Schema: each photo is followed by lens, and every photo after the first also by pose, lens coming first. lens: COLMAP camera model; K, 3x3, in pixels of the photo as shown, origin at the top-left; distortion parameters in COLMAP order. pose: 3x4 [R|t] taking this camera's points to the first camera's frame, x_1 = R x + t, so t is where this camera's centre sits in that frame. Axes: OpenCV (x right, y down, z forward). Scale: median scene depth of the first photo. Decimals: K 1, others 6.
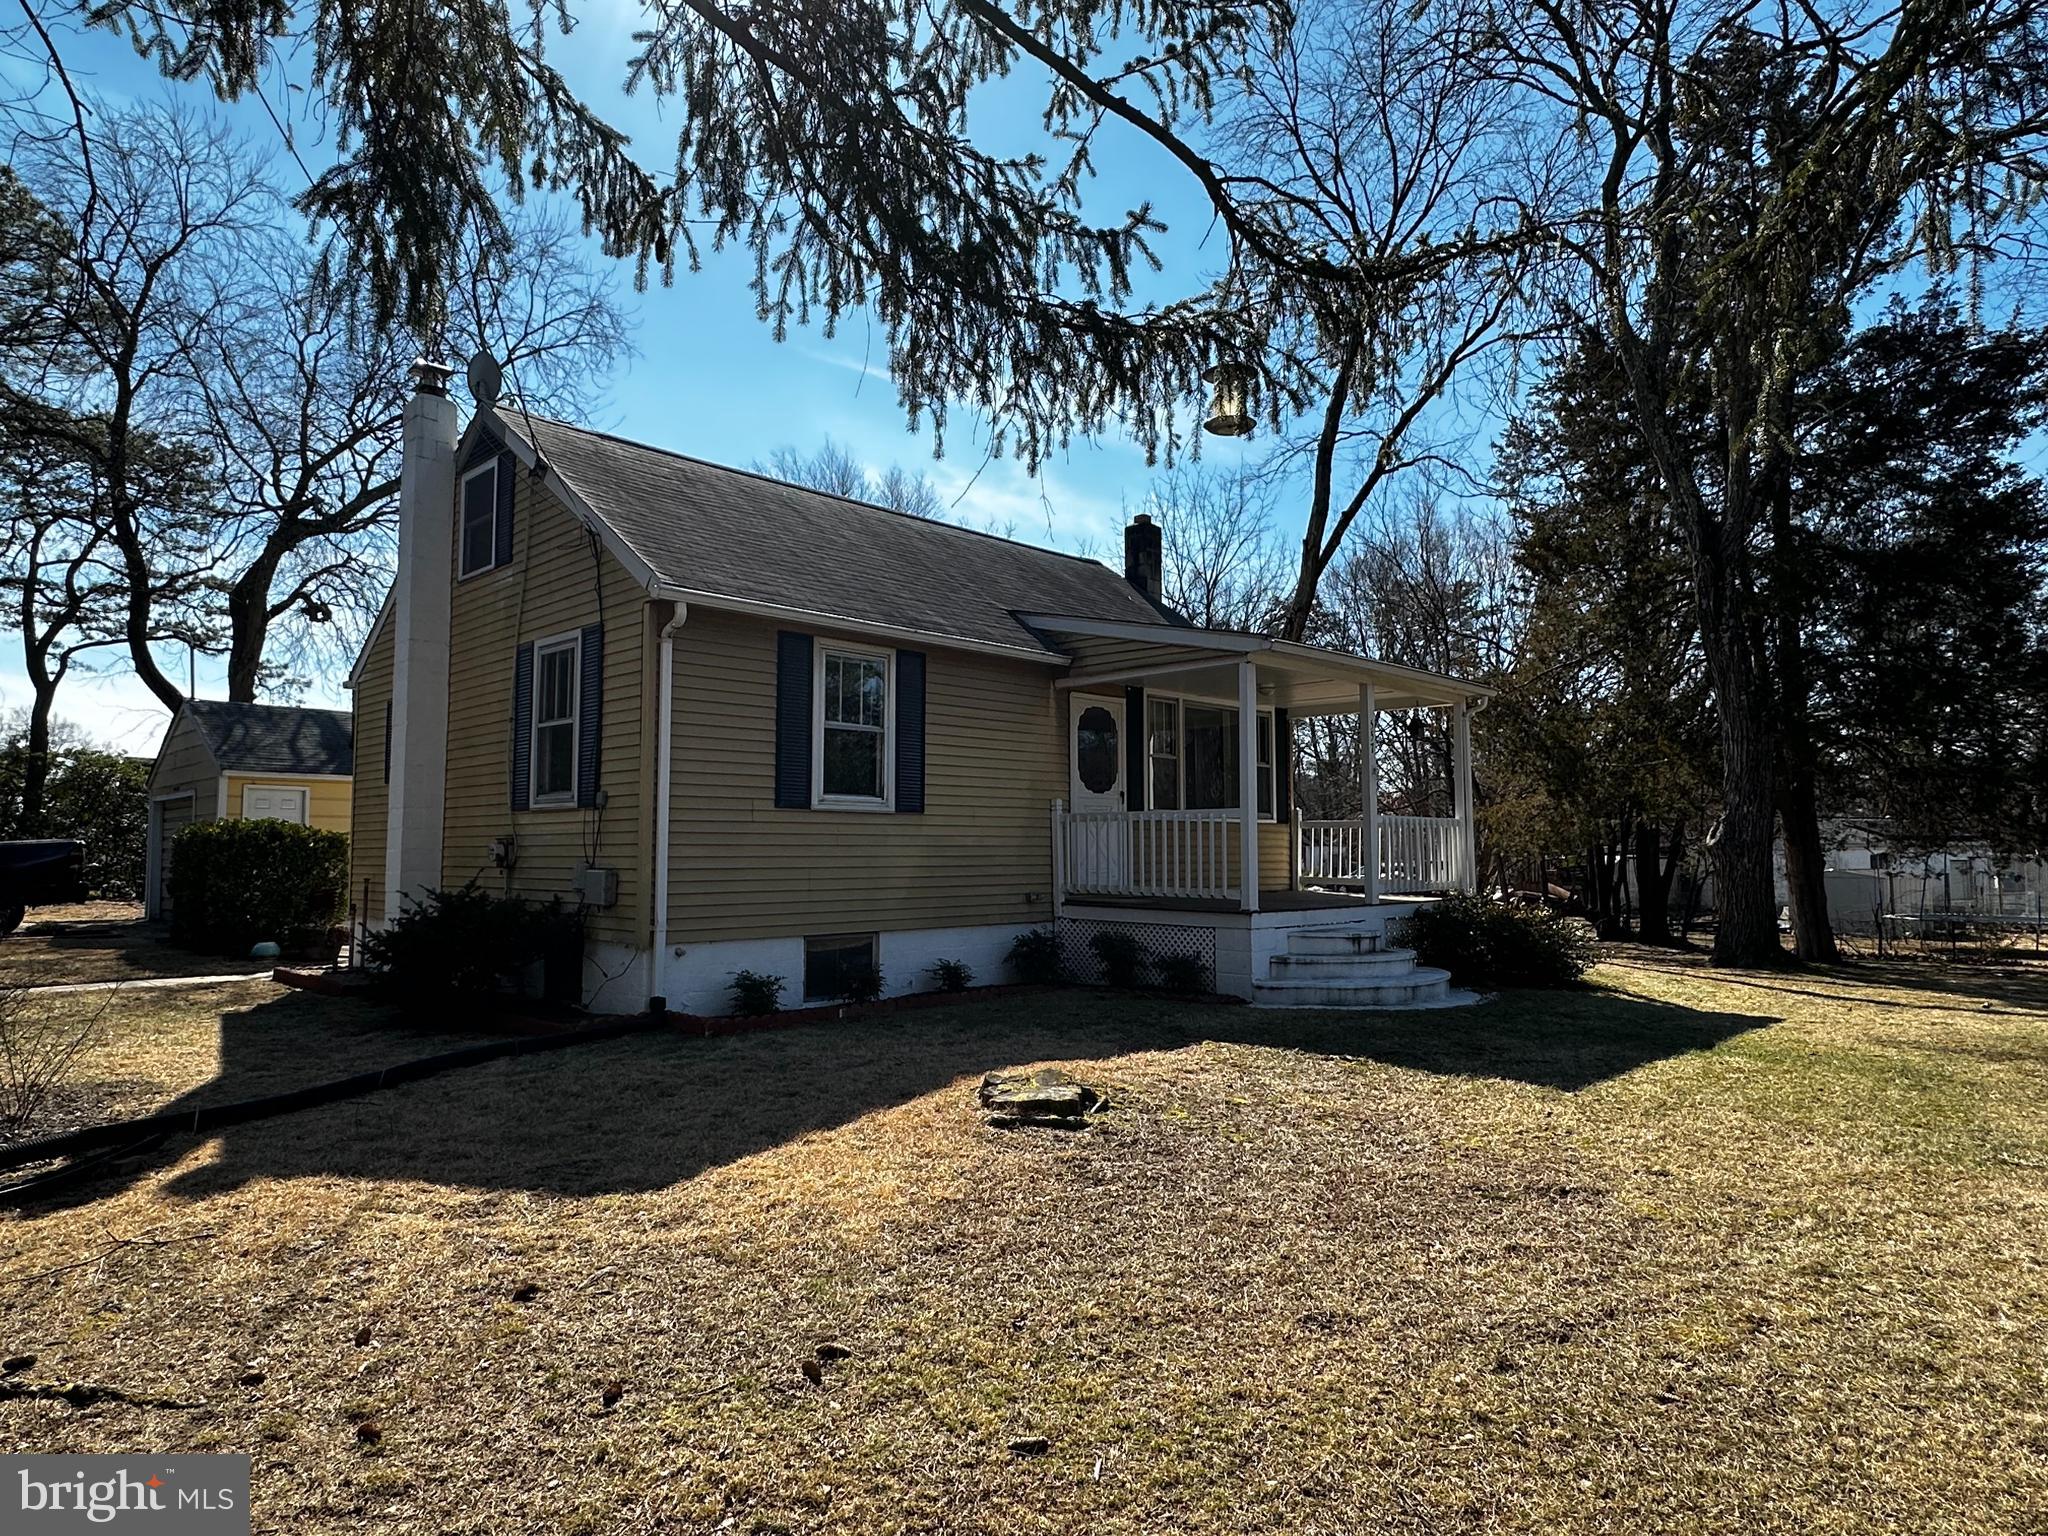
lens RADIAL K [[1208.1, 0, 1022.9], [0, 1208.1, 767.0], [0, 0, 1]] dist [0.003080, 0.000064]
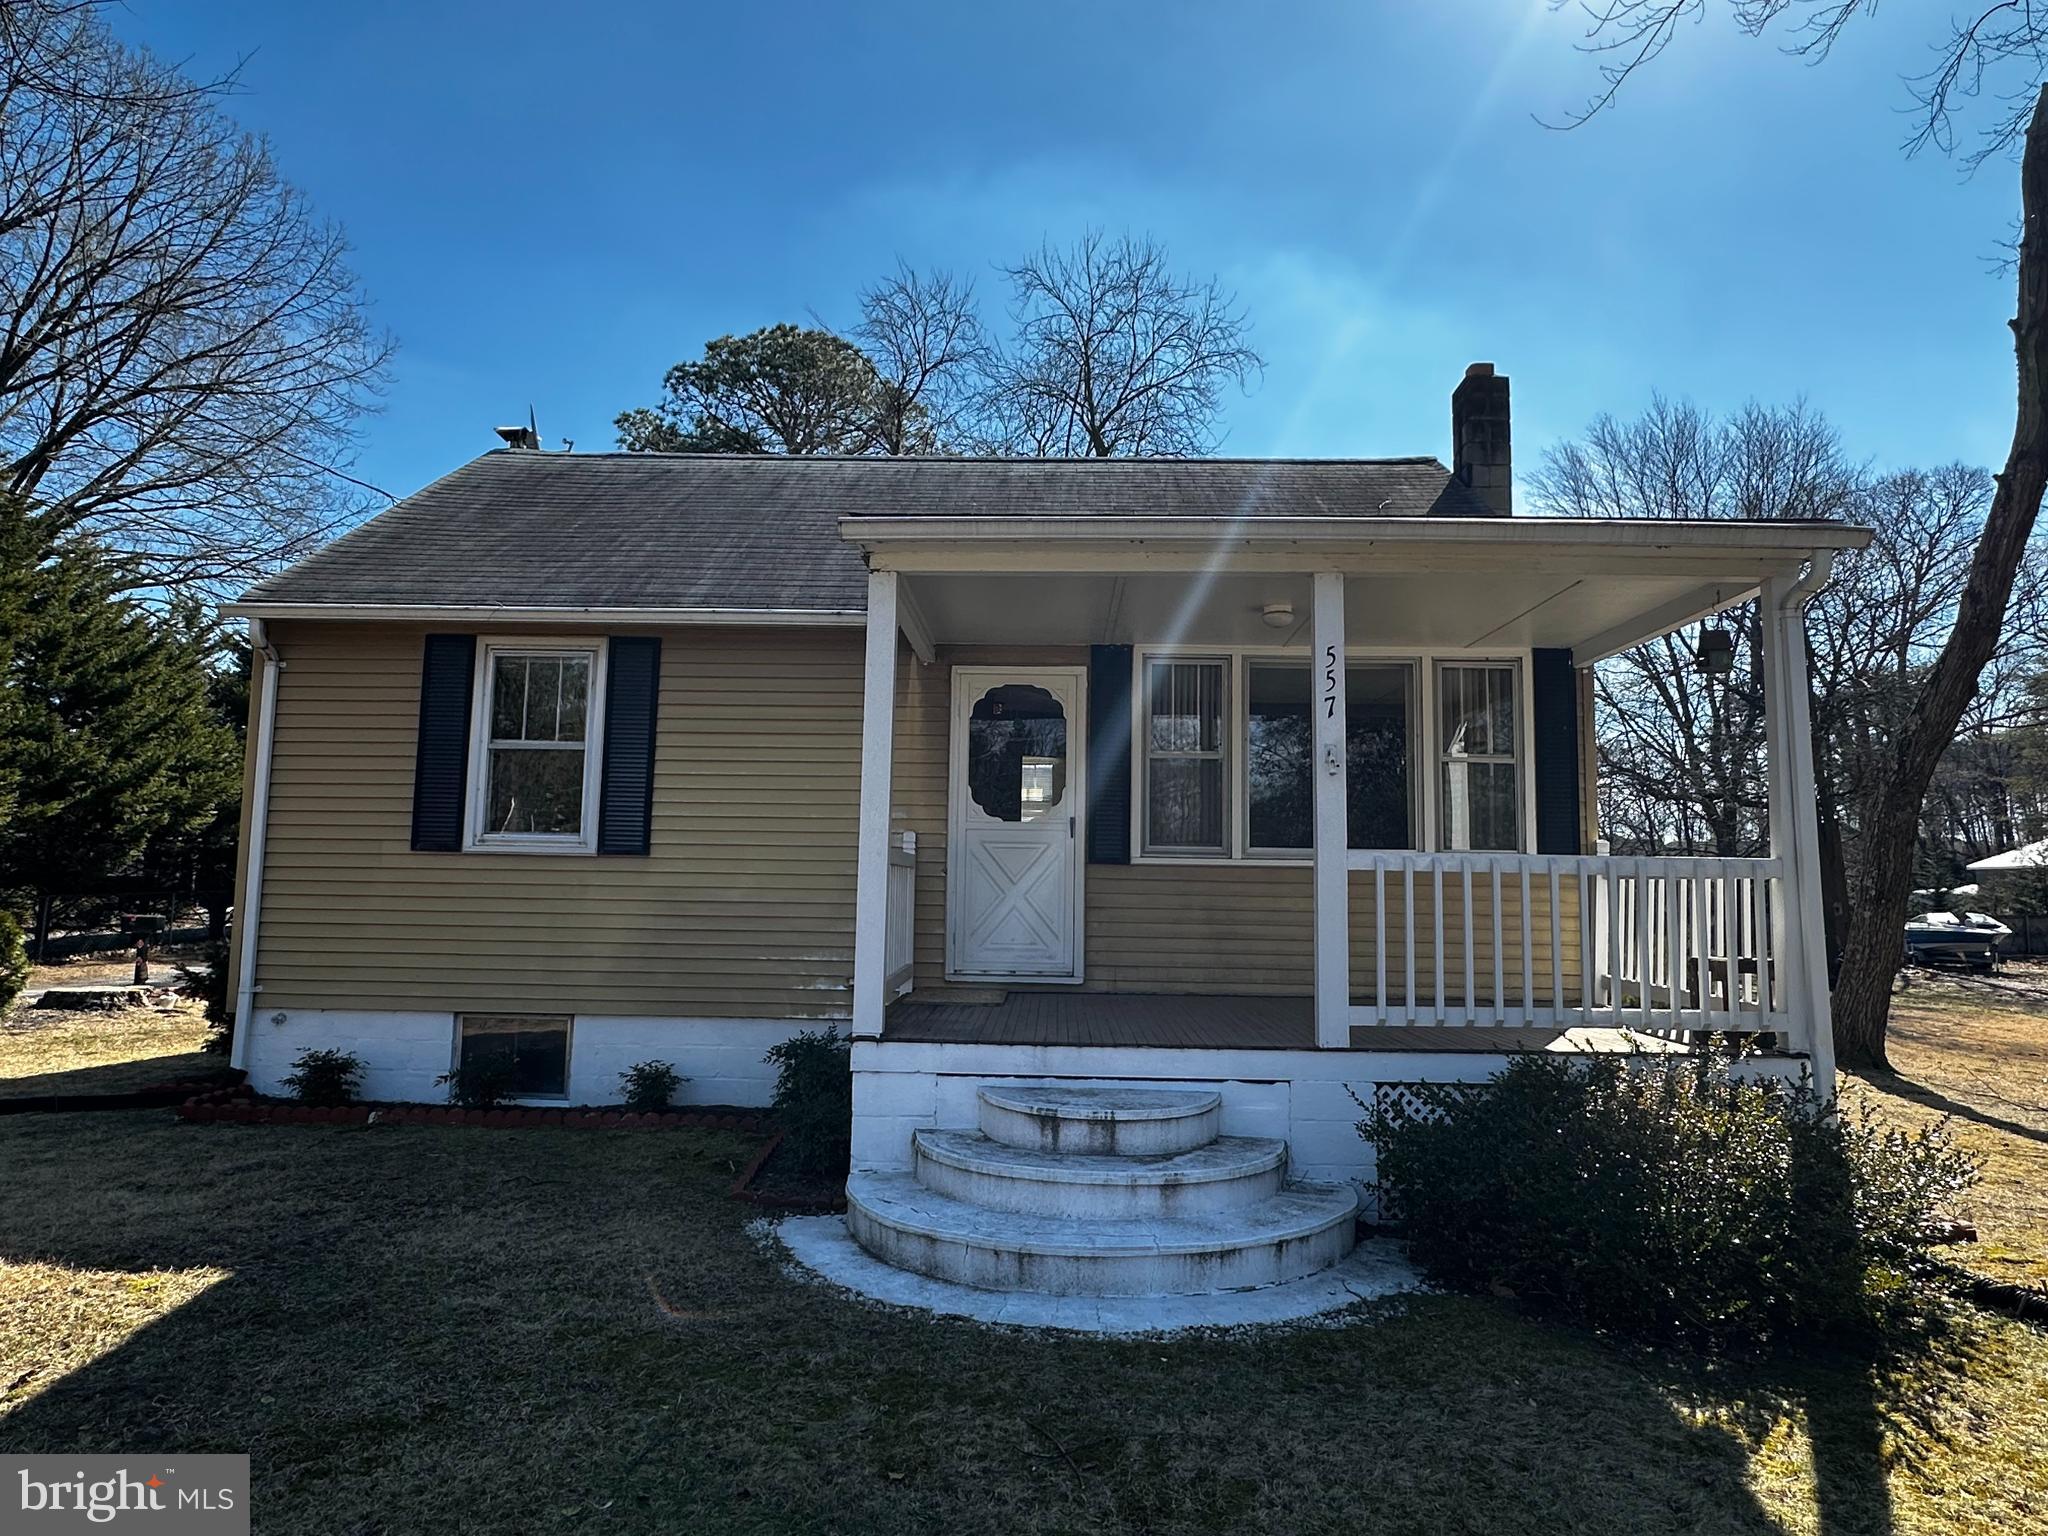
lens RADIAL K [[1208.1, 0, 1022.8], [0, 1208.1, 770.0], [0, 0, 1]] dist [0.003080, 0.000064]
pose [[0.666658, -0.067006, -0.742346, 0.627171], [0.032700, 0.997621, -0.060682, 0.039370], [0.744646, 0.016180, 0.667263, 0.700959]]
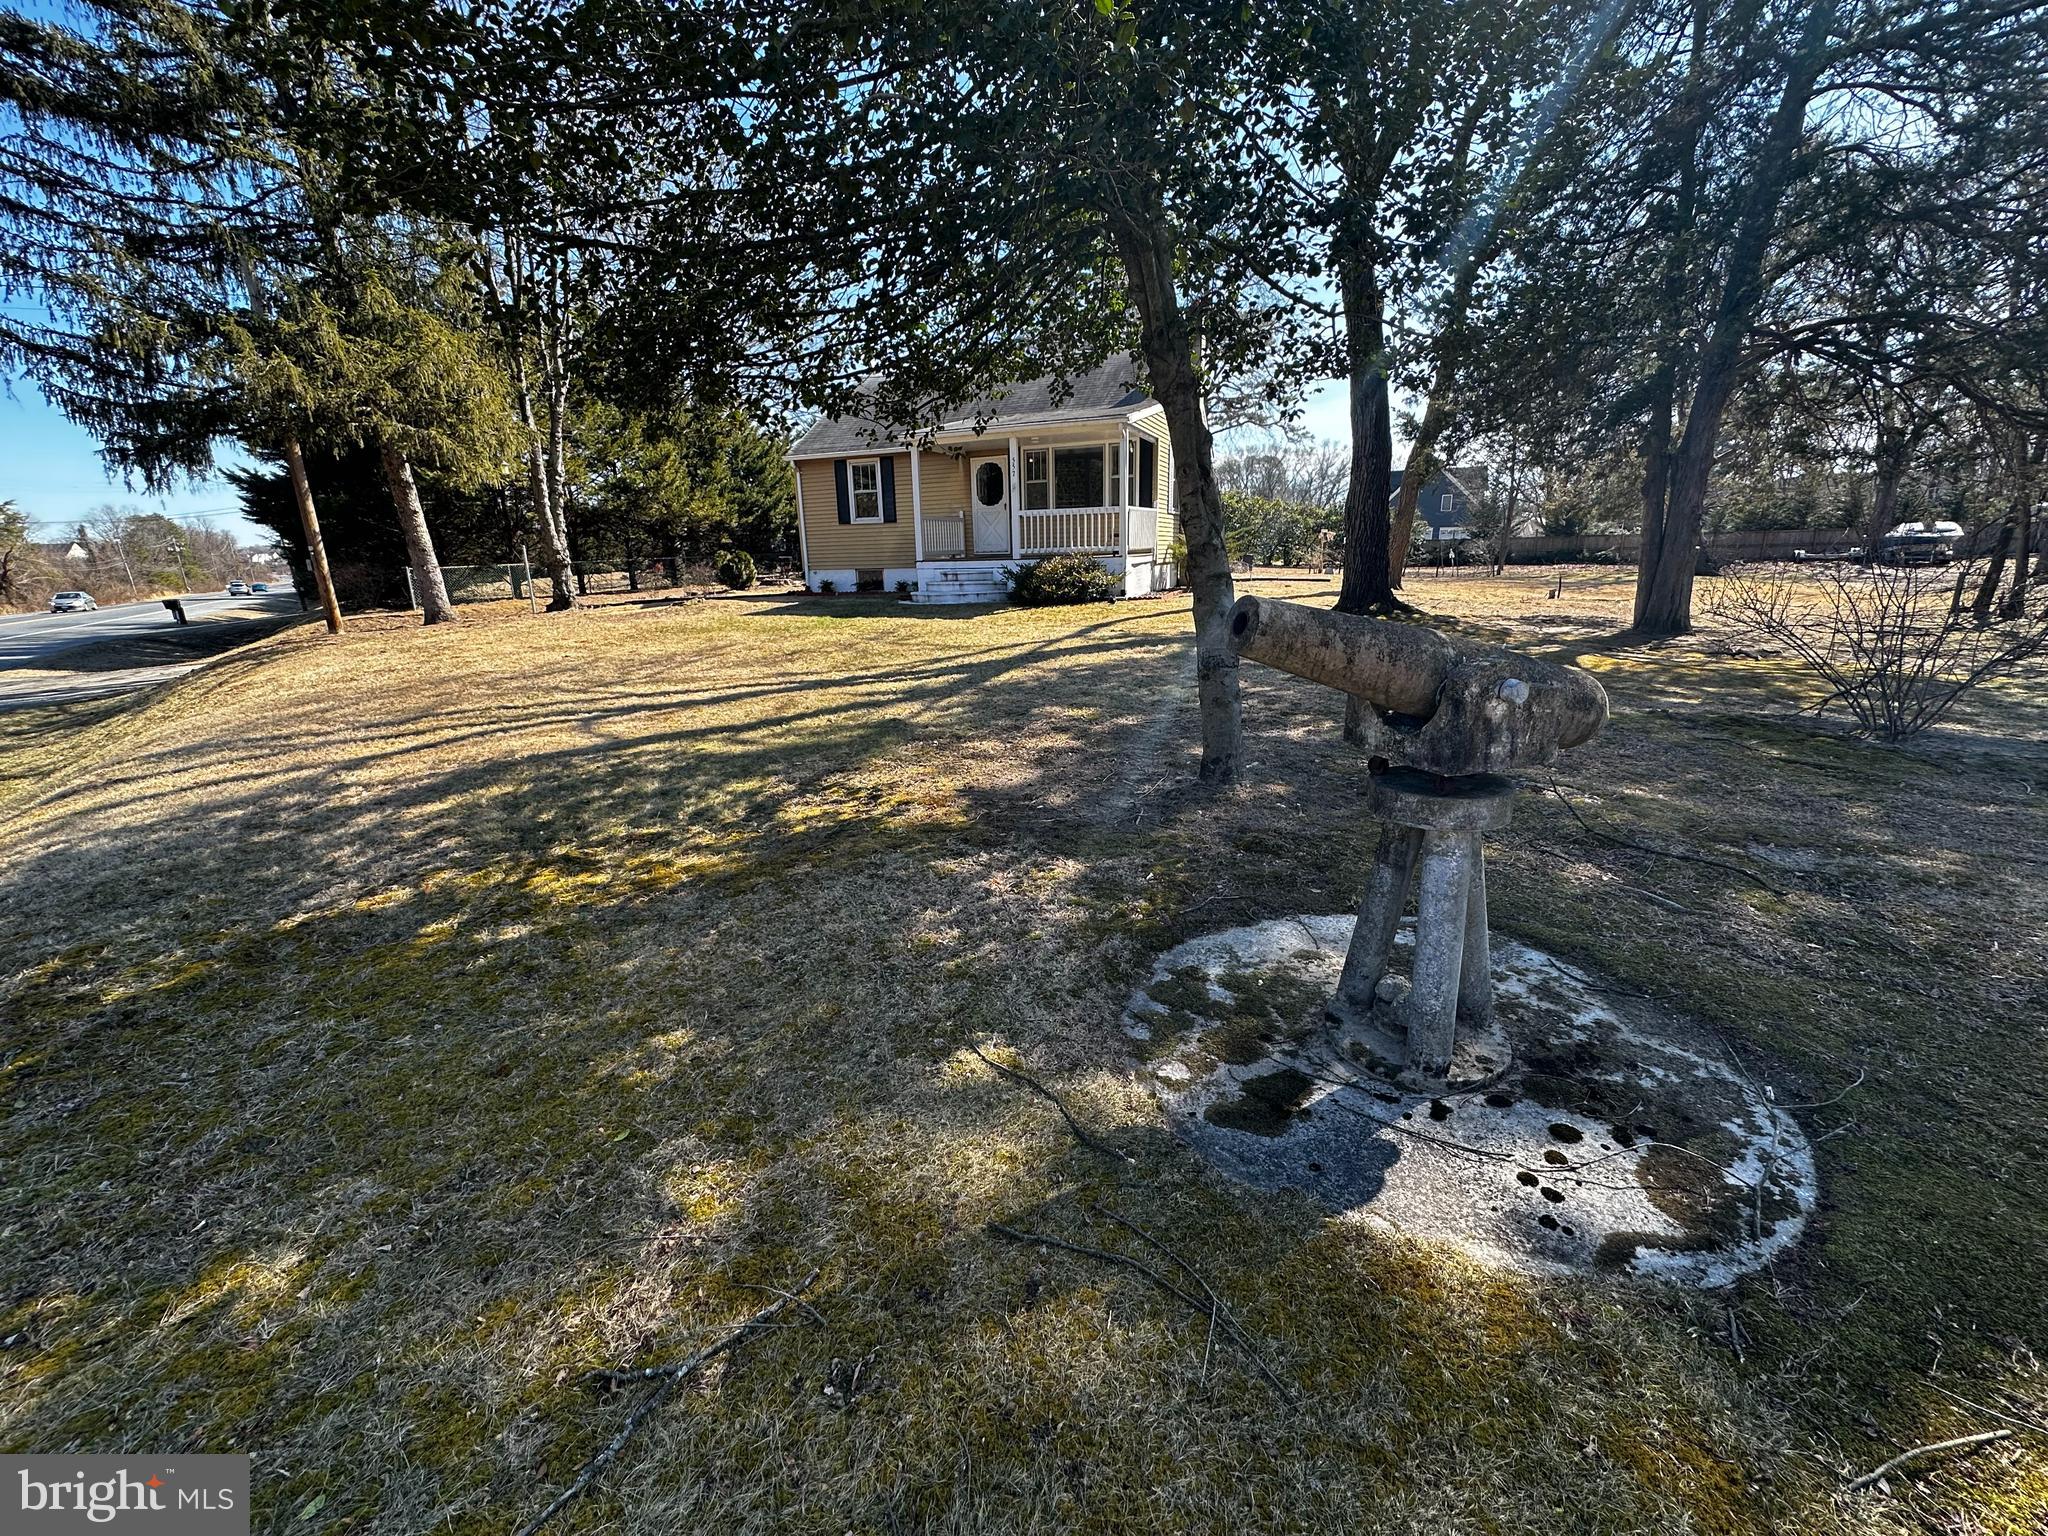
lens RADIAL K [[816.4, 0, 1021.6], [0, 816.4, 762.7], [0, 0, 1]] dist [-0.004207, 0.001076]
pose [[0.364622, 0.219524, -0.904909, 1.759521], [0.085397, 0.959834, 0.267258, 0.090293], [0.927232, -0.174724, 0.331230, 0.596563]]
